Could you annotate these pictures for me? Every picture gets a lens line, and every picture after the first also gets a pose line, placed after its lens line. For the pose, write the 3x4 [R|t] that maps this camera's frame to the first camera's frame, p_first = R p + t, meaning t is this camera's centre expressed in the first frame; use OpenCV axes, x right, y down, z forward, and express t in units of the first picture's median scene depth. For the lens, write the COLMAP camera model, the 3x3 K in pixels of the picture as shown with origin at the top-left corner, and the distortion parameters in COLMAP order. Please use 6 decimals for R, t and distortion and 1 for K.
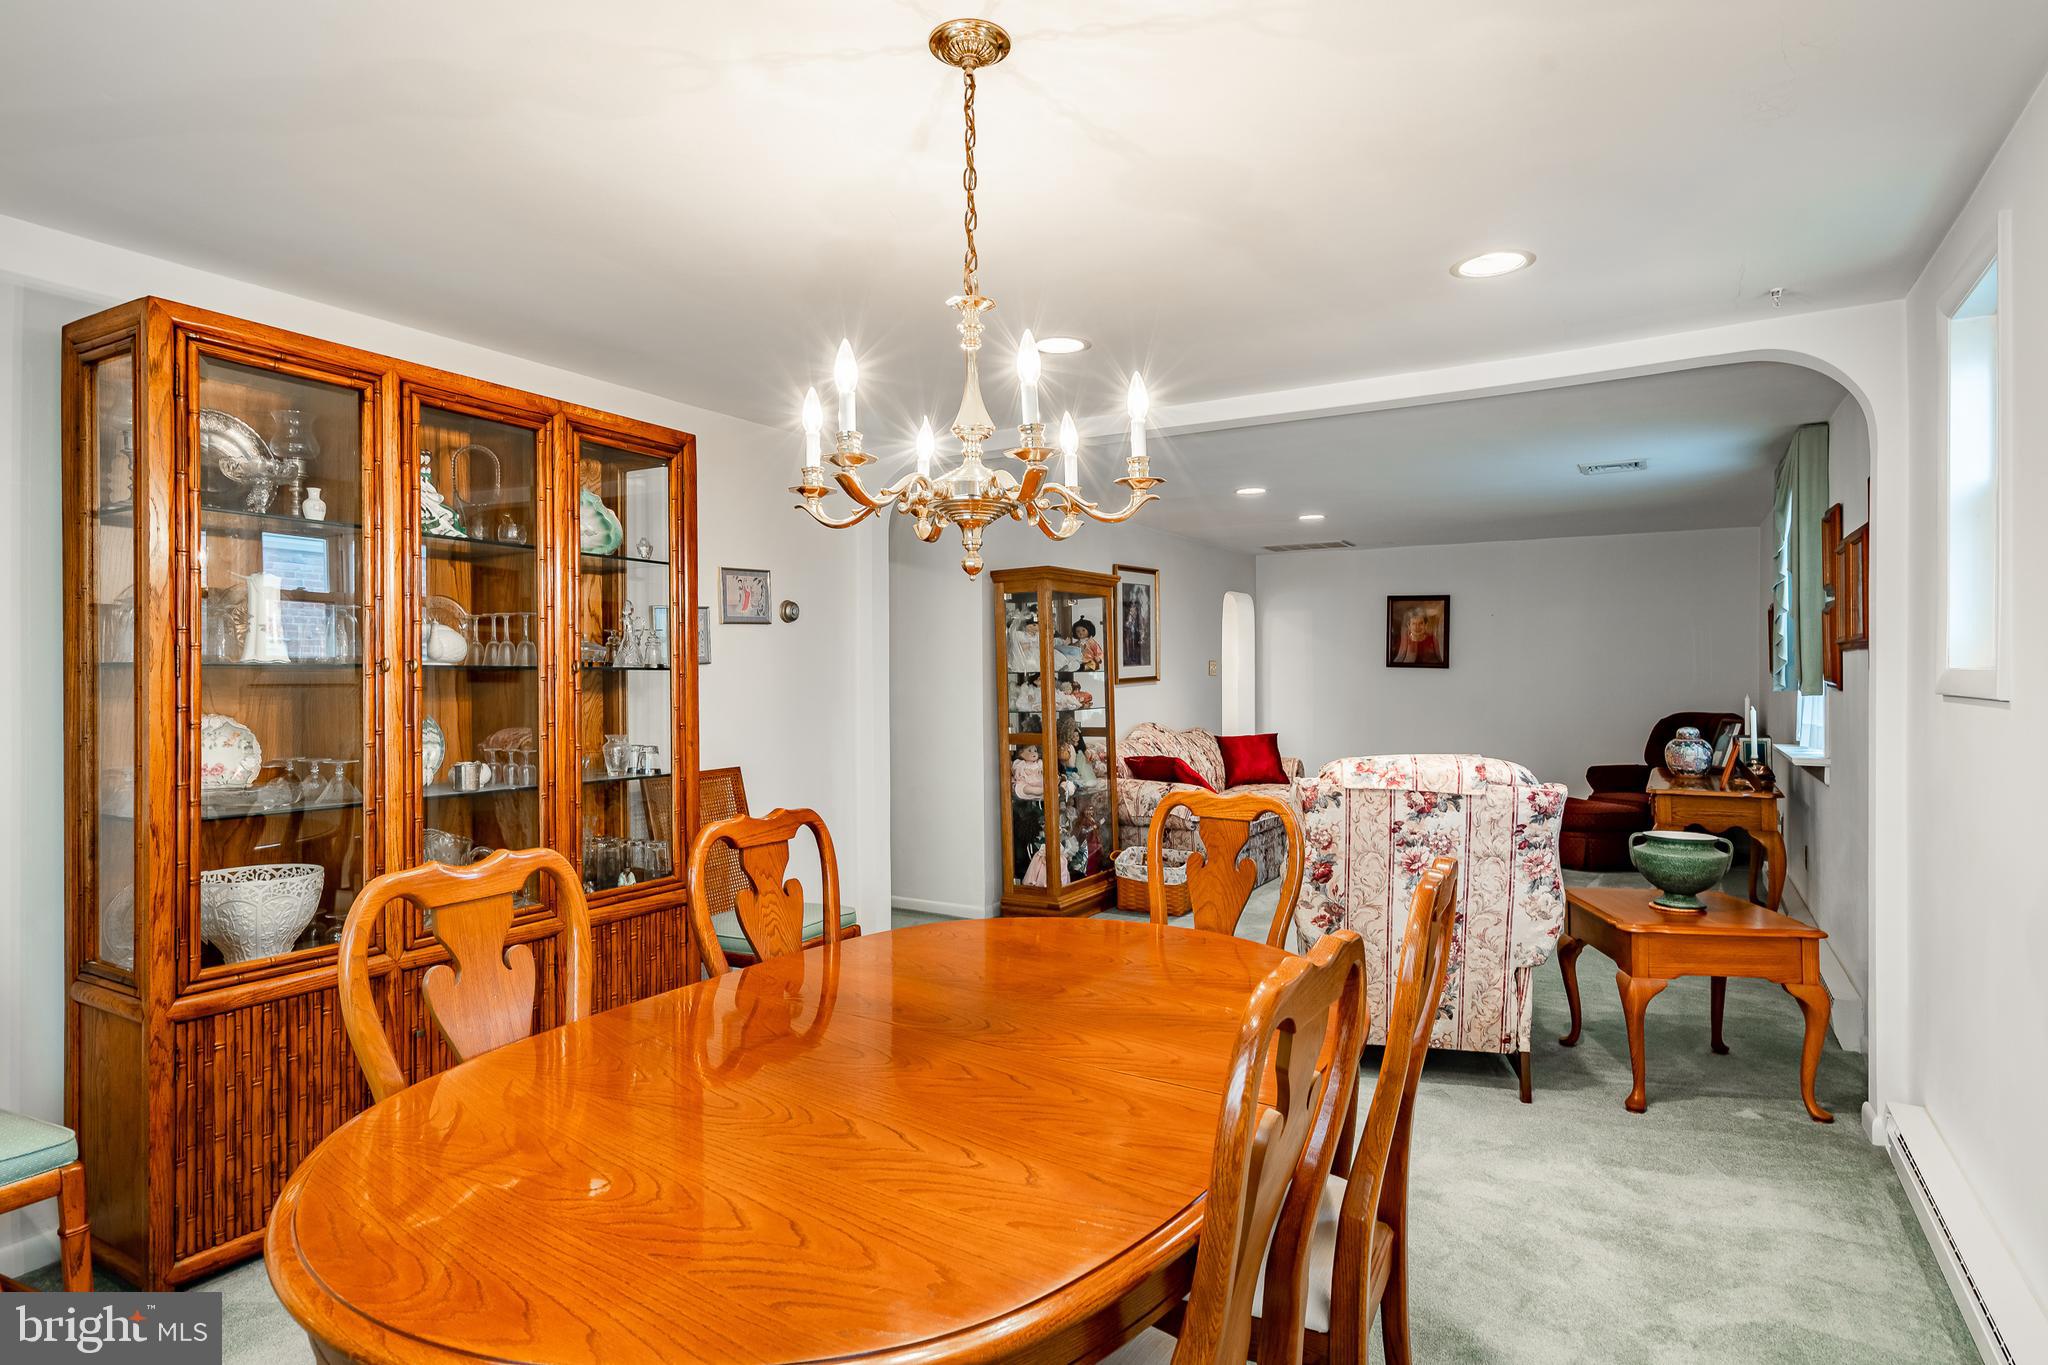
lens RADIAL K [[1084.8, 0, 1026.5], [0, 1084.8, 665.1], [0, 0, 1]] dist [0.002729, 0.000937]
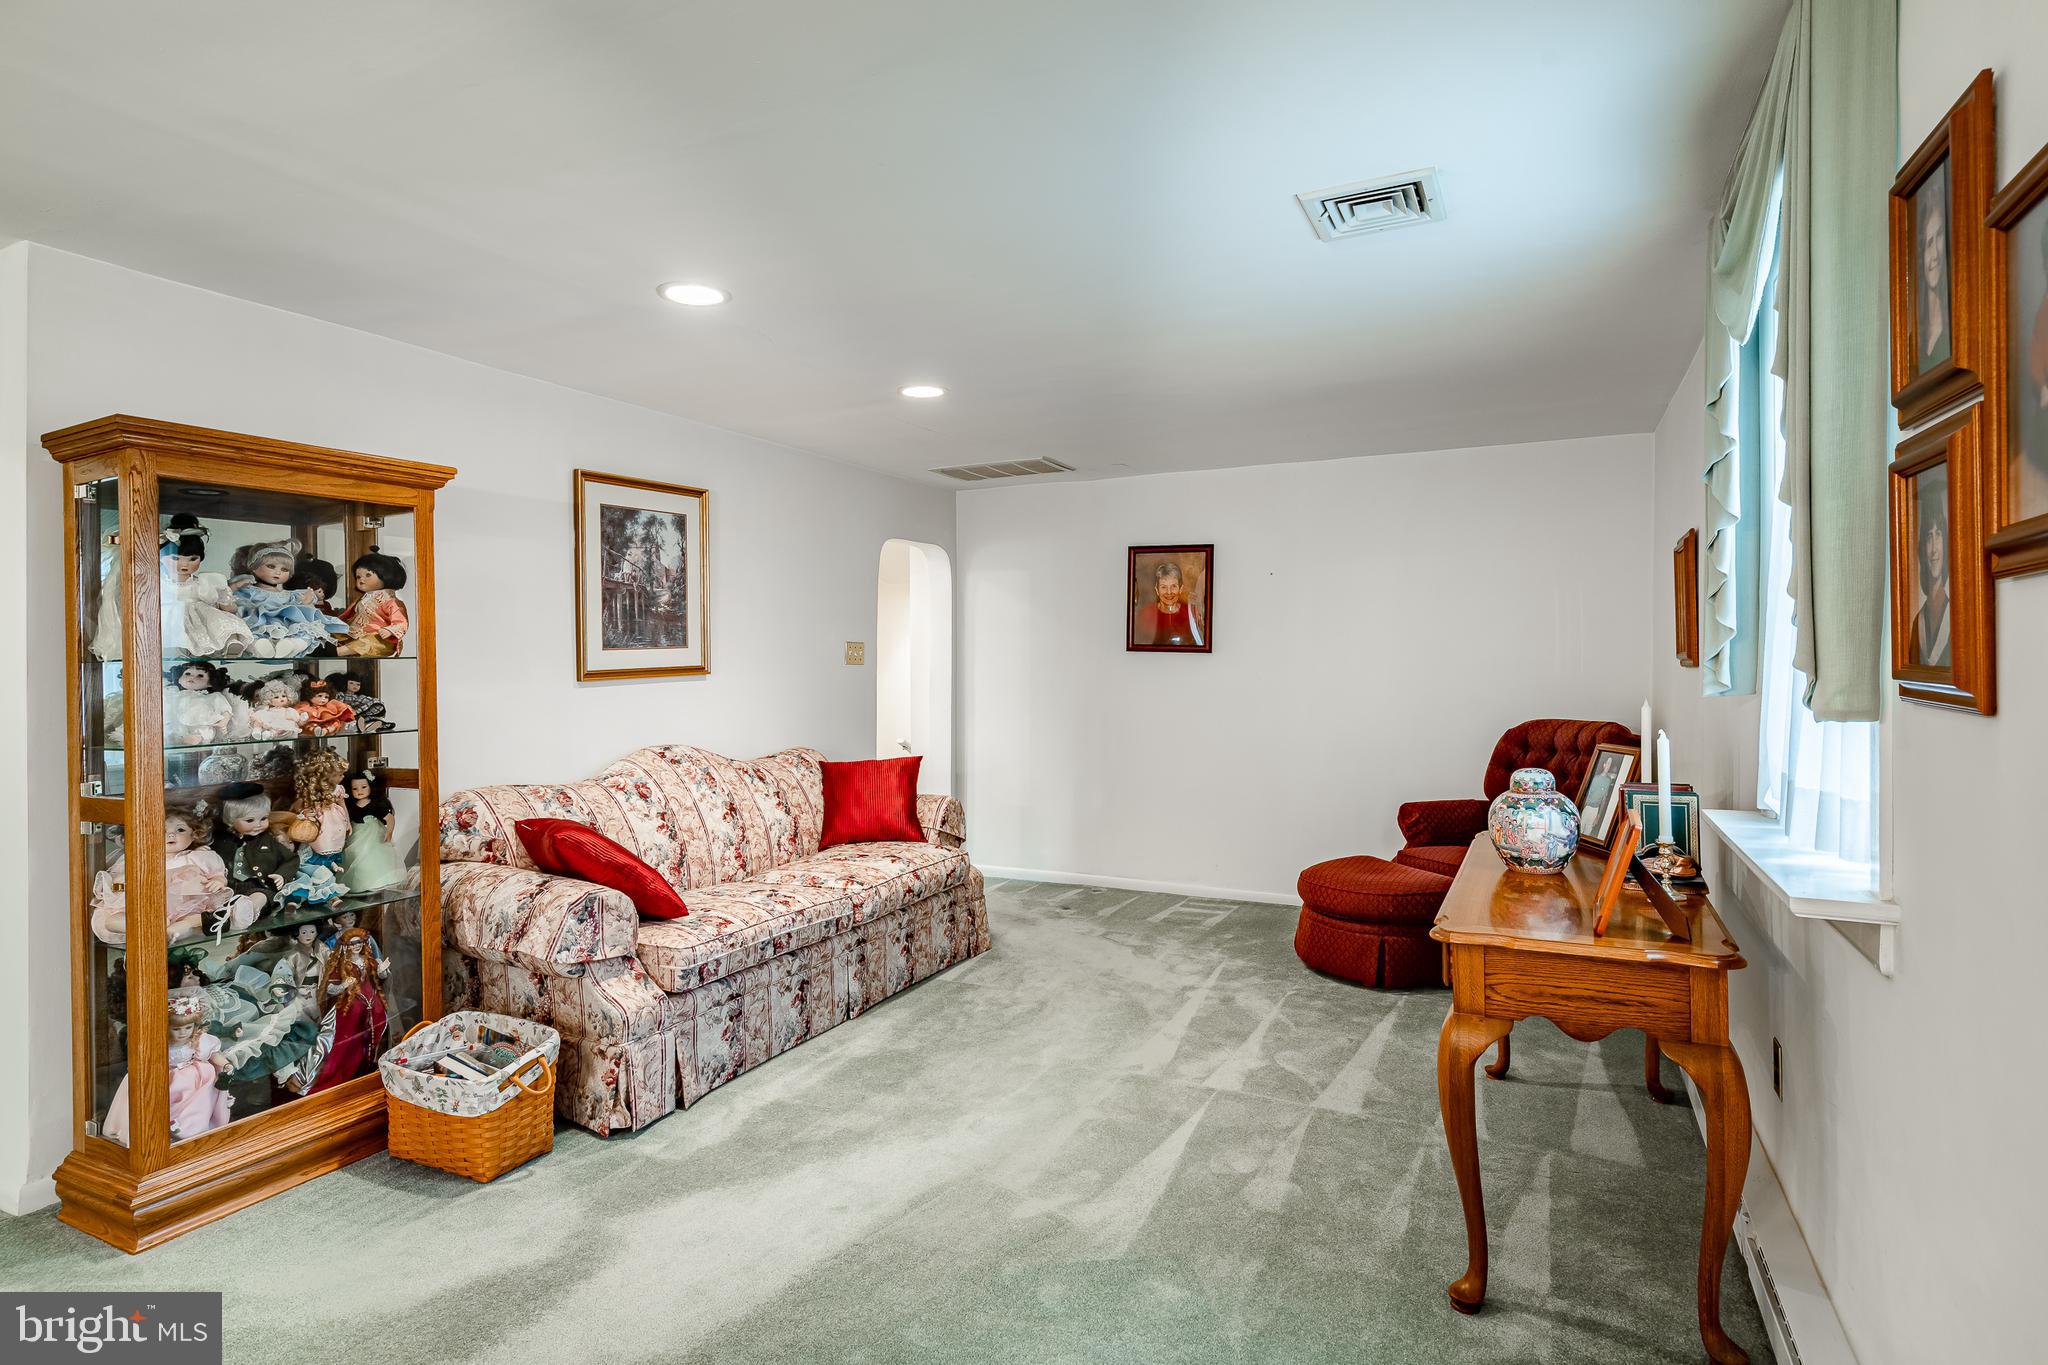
lens RADIAL K [[1066.1, 0, 1024.1], [0, 1066.1, 661.4], [0, 0, 1]] dist [0.002050, 0.001064]
pose [[0.996996, -0.003371, 0.077377, 0.334879], [0.002741, 0.999962, 0.008245, 0.004283], [-0.077402, -0.008008, 0.996968, 0.524964]]
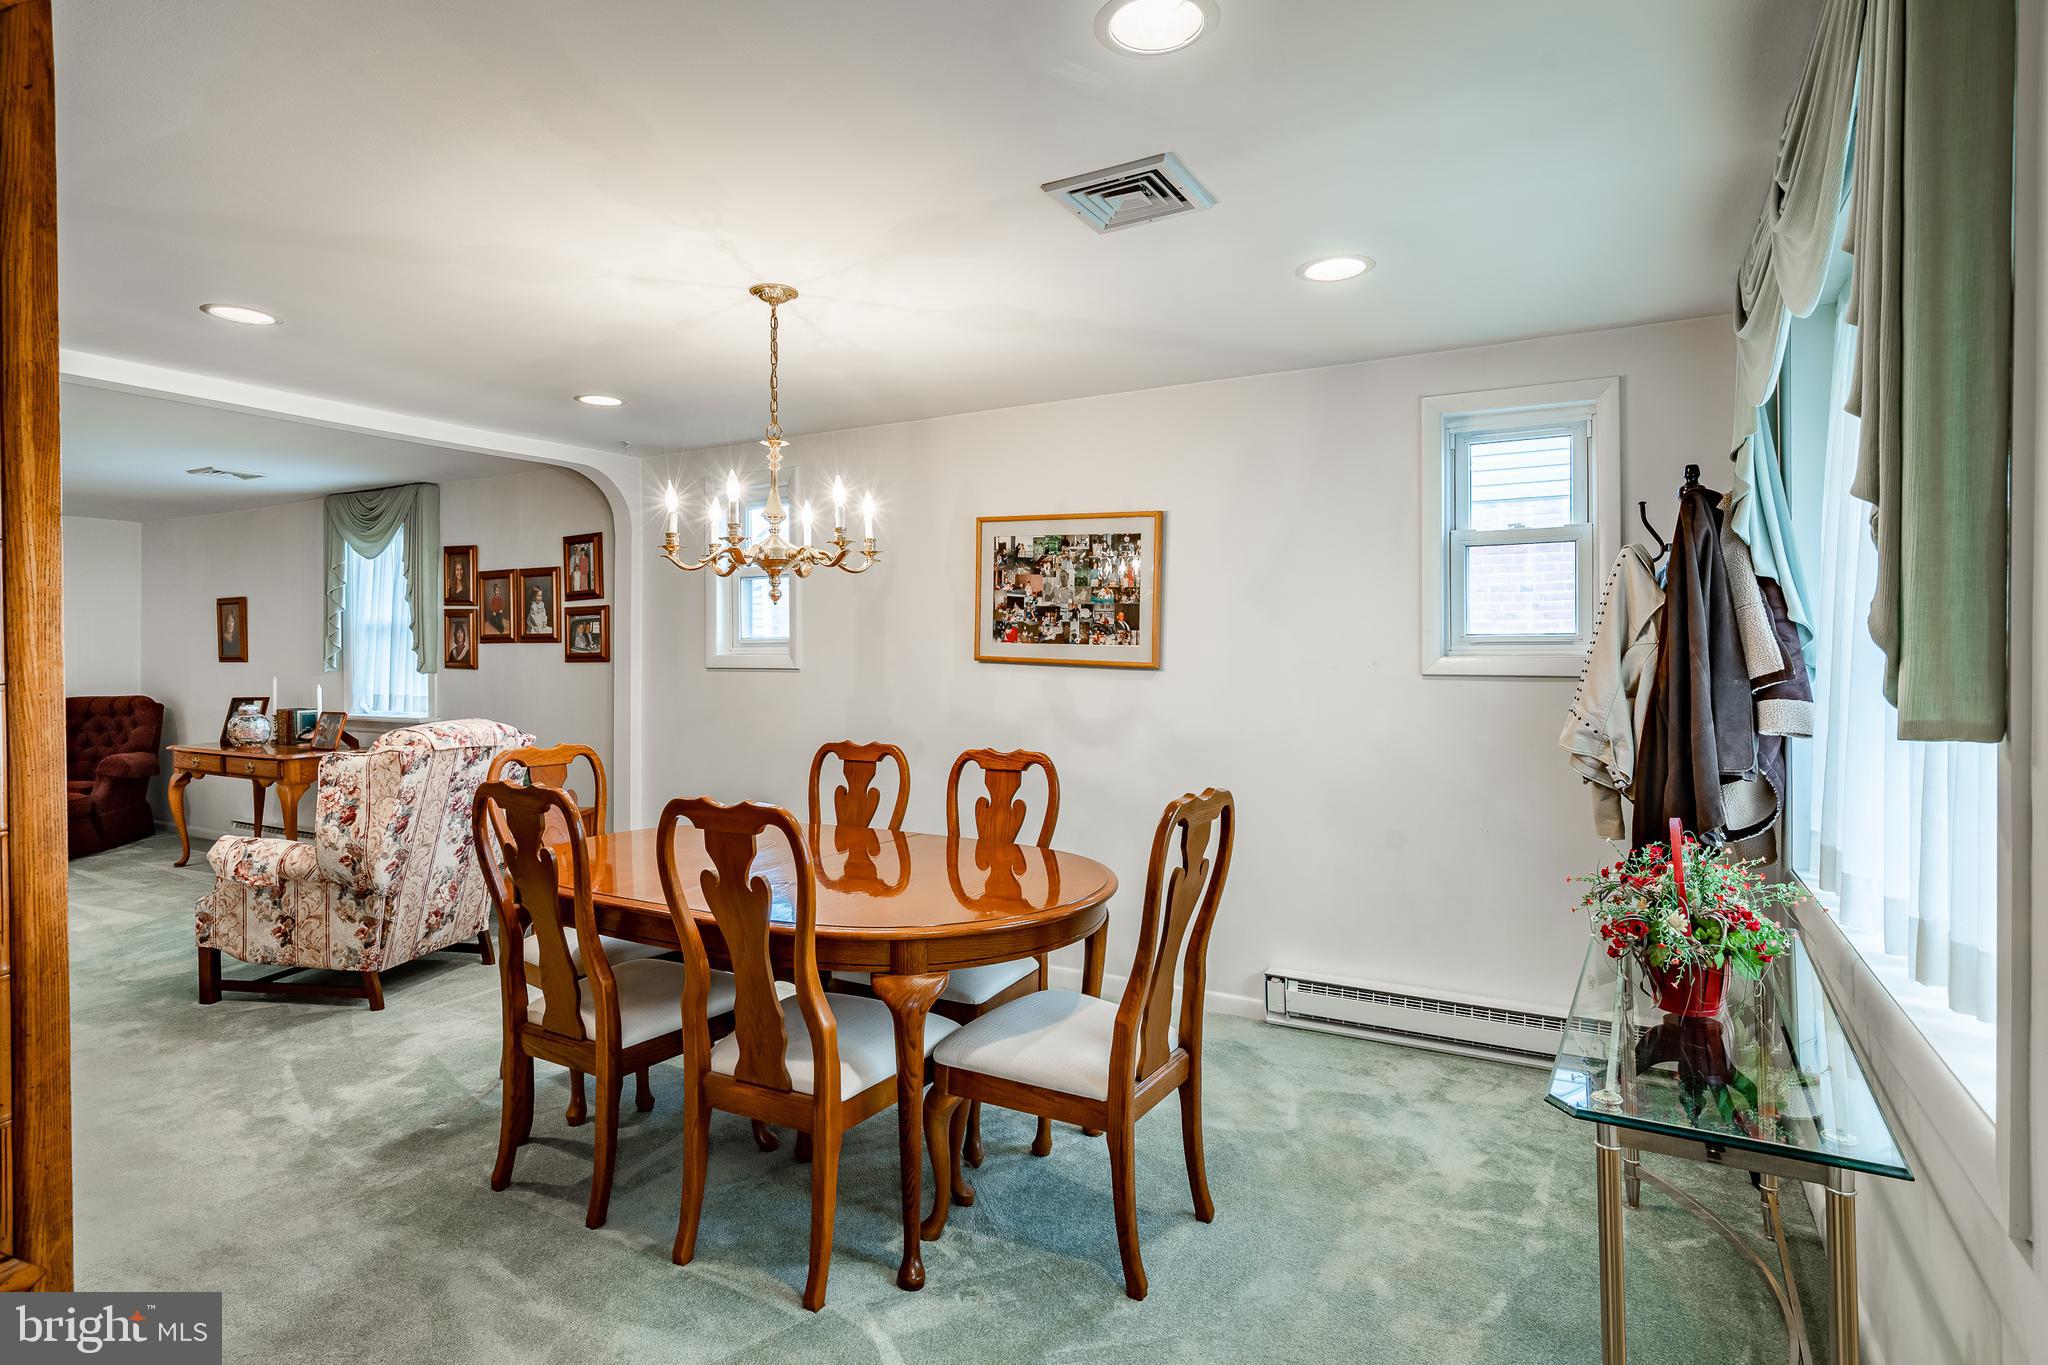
lens RADIAL K [[1066.1, 0, 1024.1], [0, 1066.1, 661.4], [0, 0, 1]] dist [0.002050, 0.001064]
pose [[-0.019149, -0.002757, 0.999813, -0.533175], [-0.006664, 0.999974, 0.002630, 0.001745], [-0.999794, -0.006612, -0.019167, 0.194176]]
